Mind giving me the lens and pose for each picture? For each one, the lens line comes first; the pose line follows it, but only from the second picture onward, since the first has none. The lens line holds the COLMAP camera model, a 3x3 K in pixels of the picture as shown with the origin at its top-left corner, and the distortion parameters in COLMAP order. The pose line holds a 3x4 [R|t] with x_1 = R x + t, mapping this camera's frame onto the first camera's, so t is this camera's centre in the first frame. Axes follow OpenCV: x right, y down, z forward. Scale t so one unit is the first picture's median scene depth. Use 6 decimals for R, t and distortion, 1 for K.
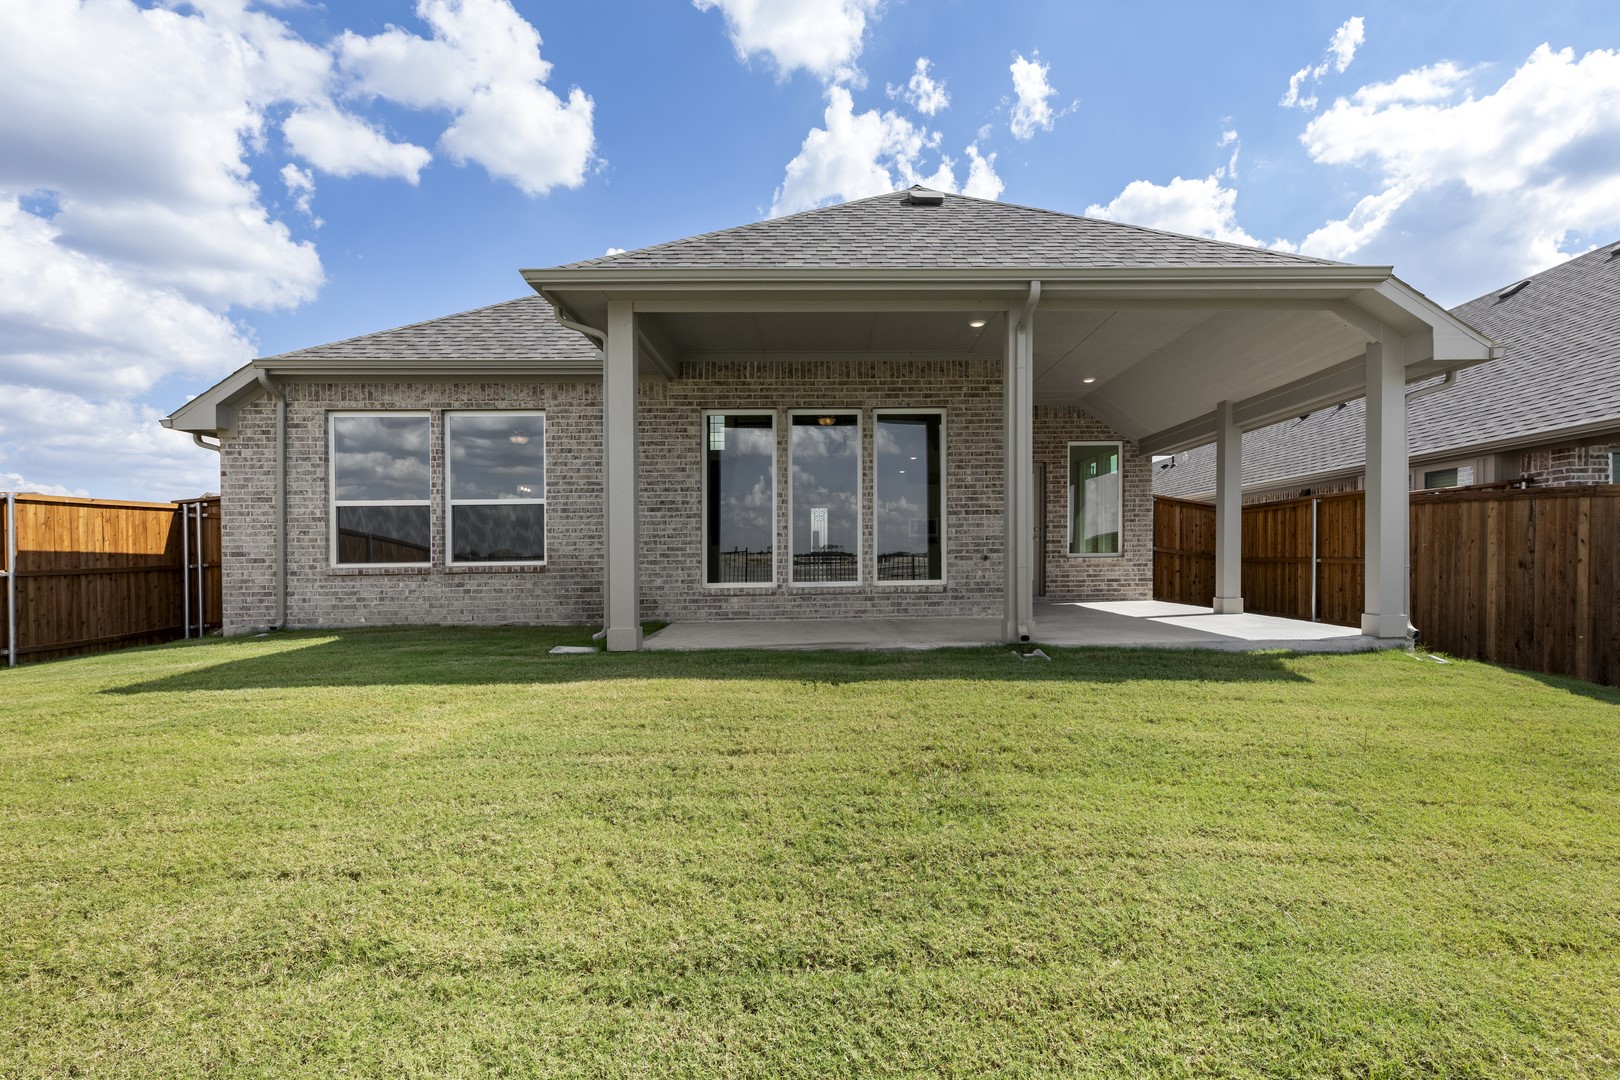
lens RADIAL K [[782.6, 0, 810.1], [0, 782.6, 545.3], [0, 0, 1]] dist [-0.001629, -0.000116]
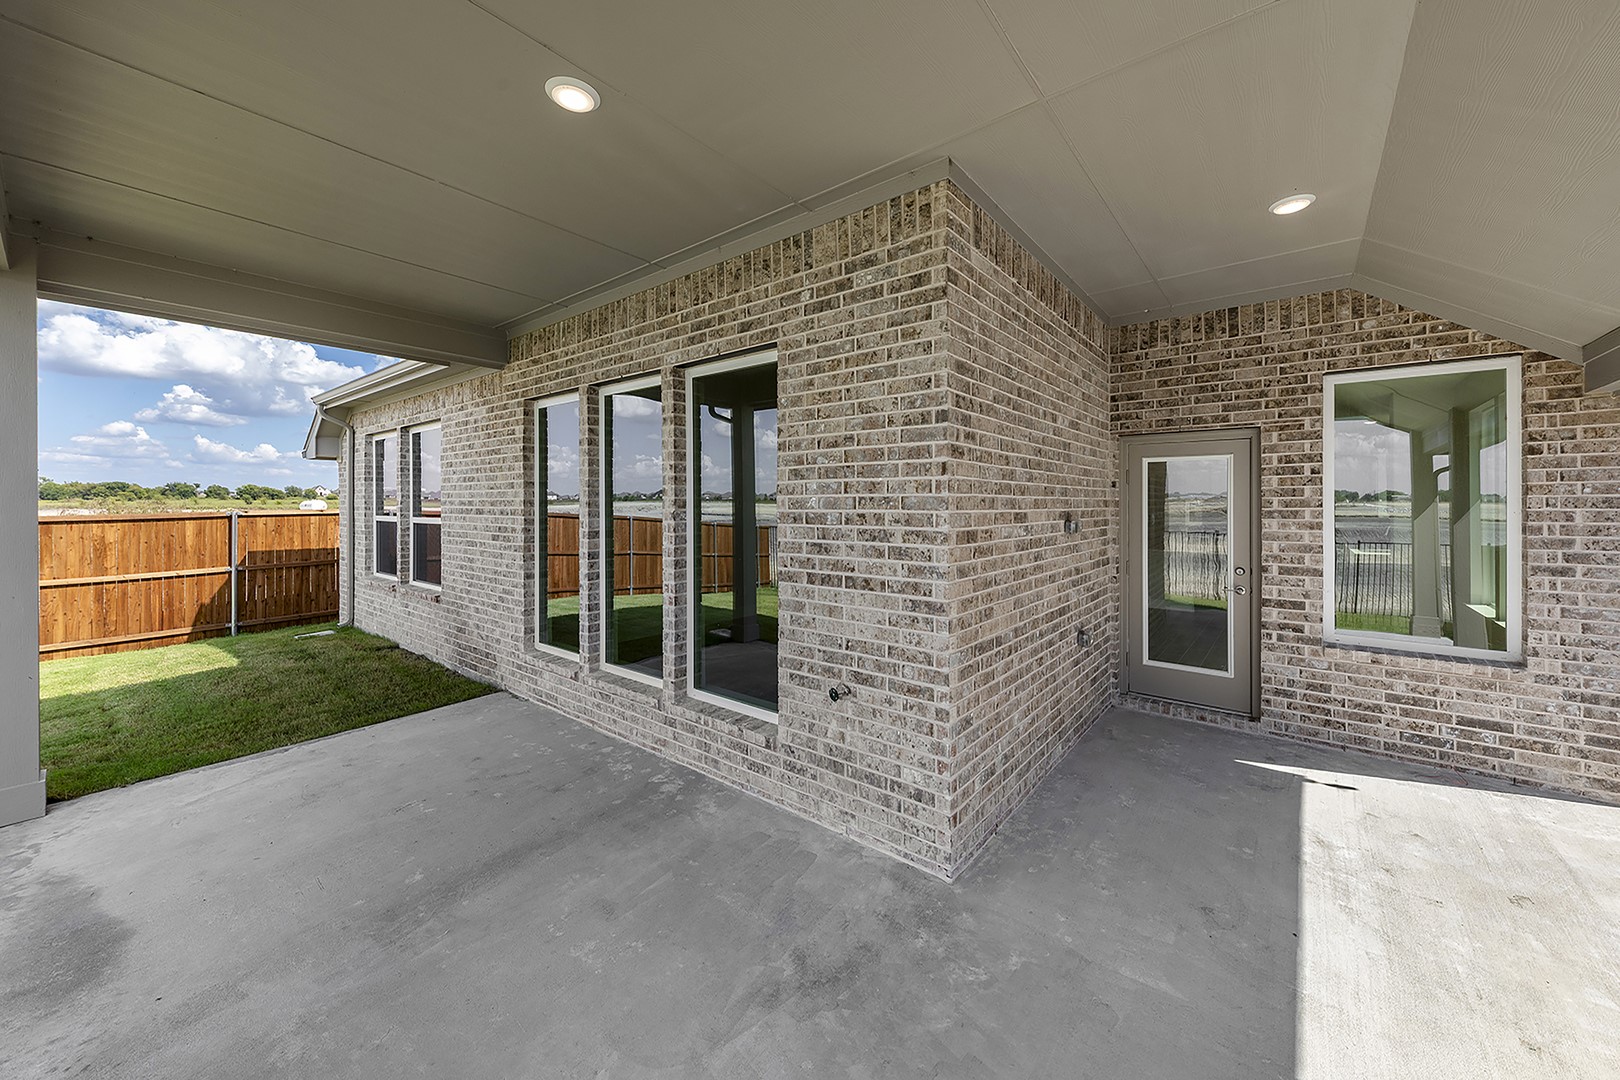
lens RADIAL K [[580.7, 0, 819.0], [0, 580.7, 488.5], [0, 0, 1]] dist [0.001088, 0.000074]
pose [[0.782204, -0.005093, -0.623002, 0.405681], [0.001935, 0.999982, -0.005744, -0.090196], [0.623020, 0.003287, 0.782199, 0.750459]]
